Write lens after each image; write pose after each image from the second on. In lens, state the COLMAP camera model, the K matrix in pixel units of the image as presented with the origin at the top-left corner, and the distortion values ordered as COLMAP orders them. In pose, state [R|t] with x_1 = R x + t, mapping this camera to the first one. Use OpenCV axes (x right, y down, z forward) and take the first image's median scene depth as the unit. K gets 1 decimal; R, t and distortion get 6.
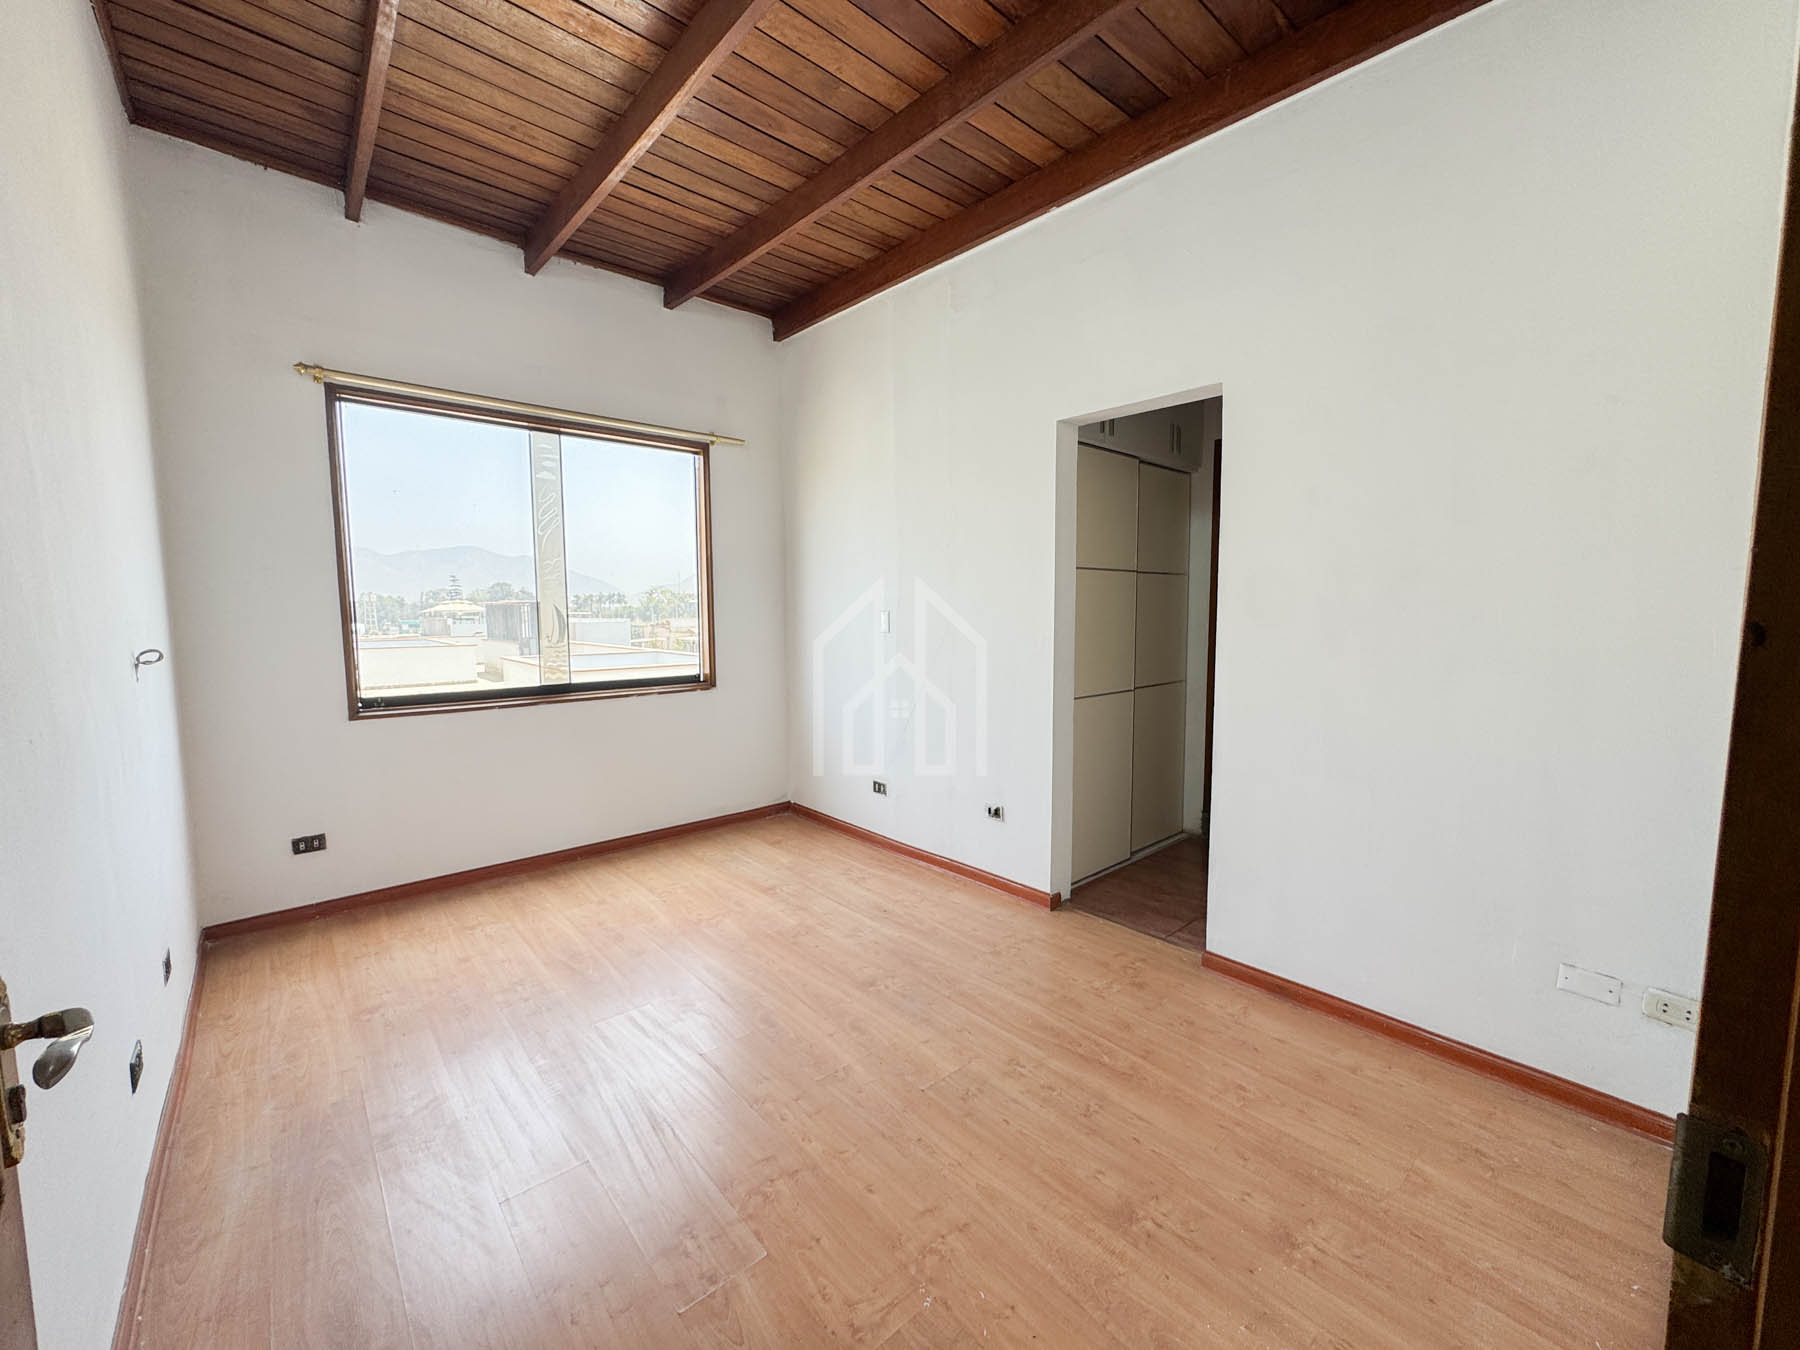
lens RADIAL K [[722.2, 0, 896.6], [0, 722.2, 669.5], [0, 0, 1]] dist [-0.002911, -0.000098]
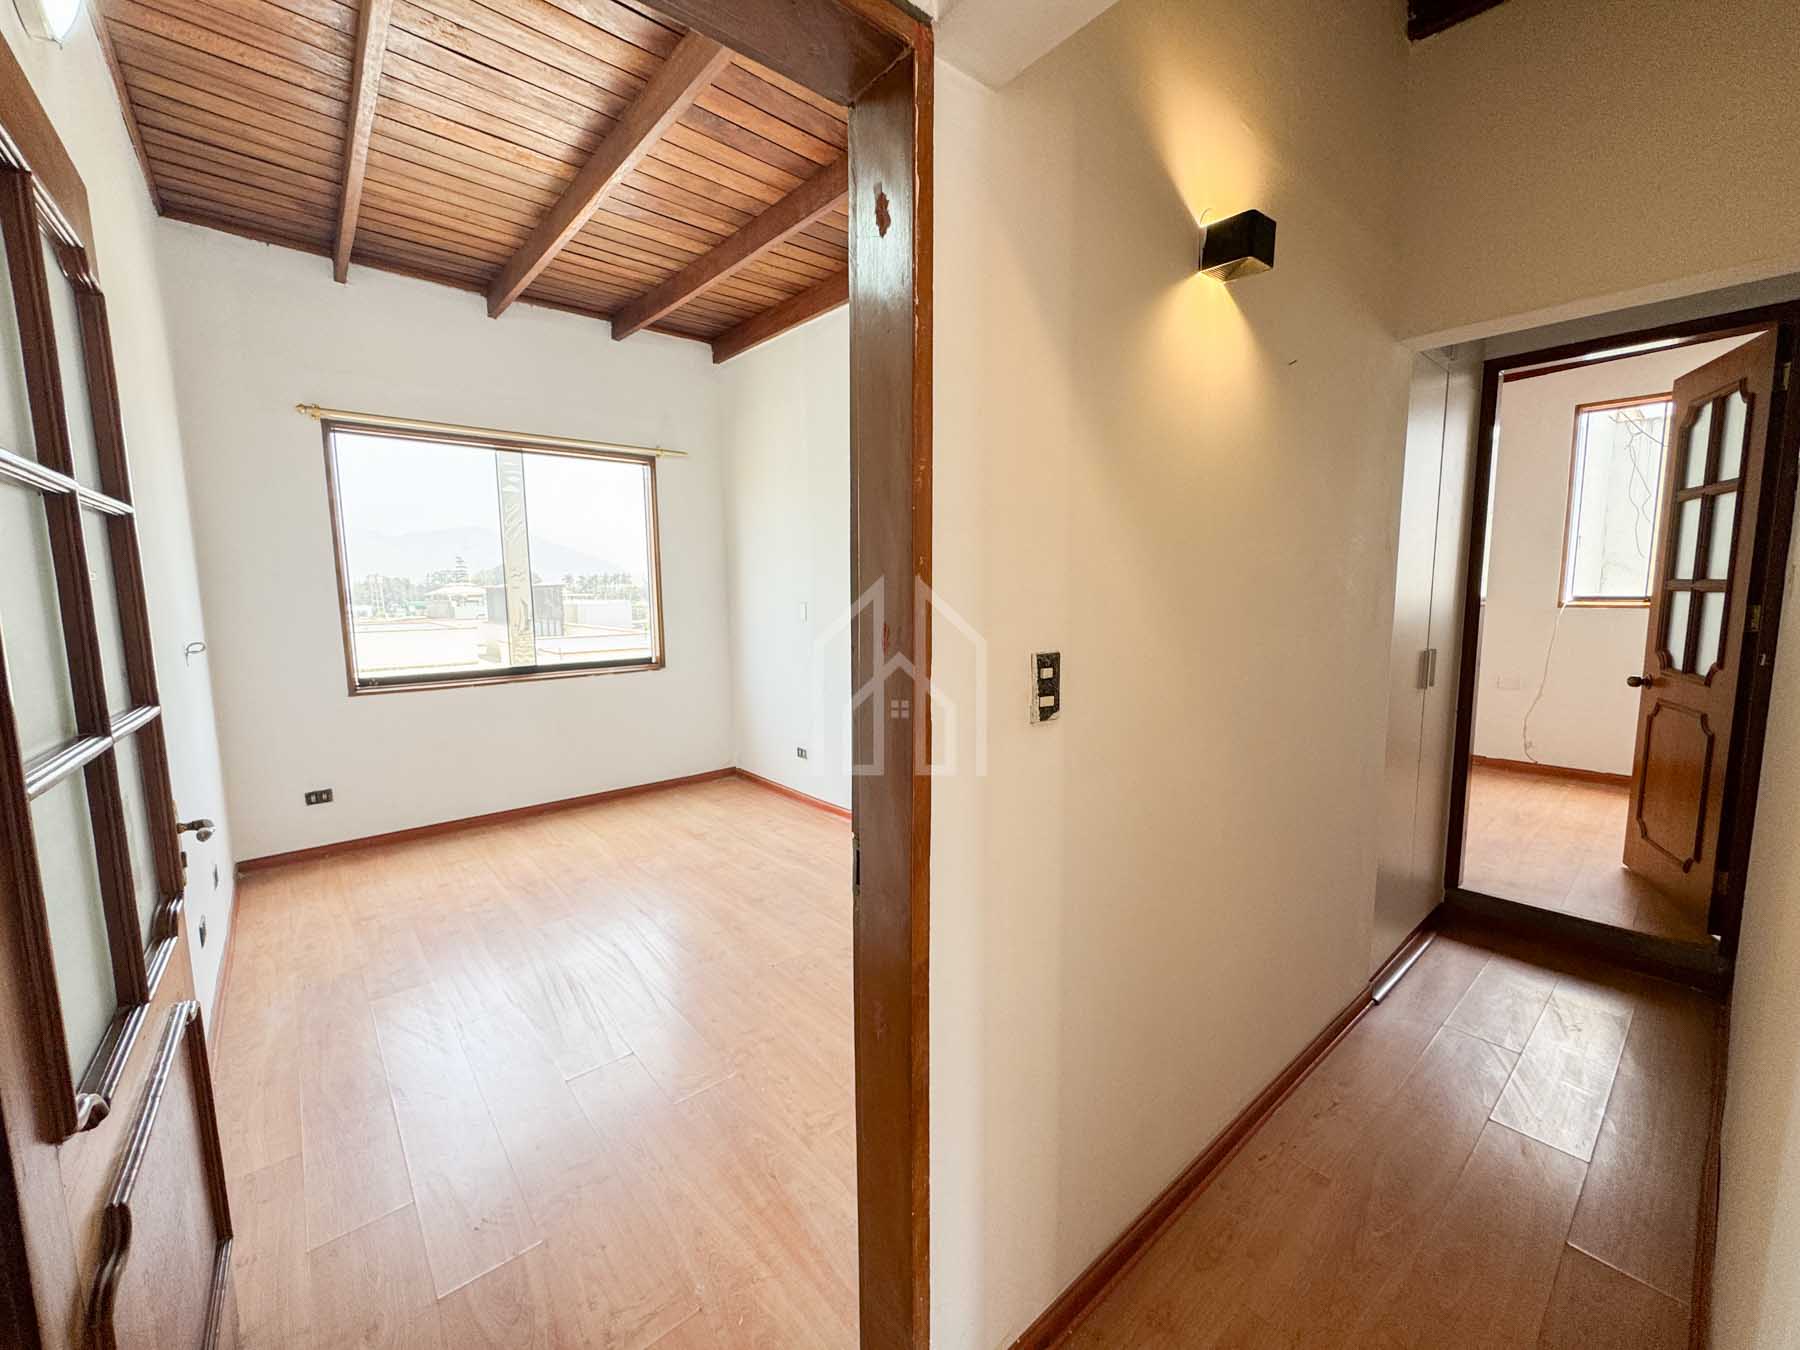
lens RADIAL K [[722.2, 0, 896.6], [0, 722.2, 669.5], [0, 0, 1]] dist [-0.002911, -0.000098]
pose [[0.999961, -0.004322, -0.007661, 0.178521], [0.004539, 0.999581, 0.028598, -0.005983], [0.007535, -0.028632, 0.999562, -0.212842]]
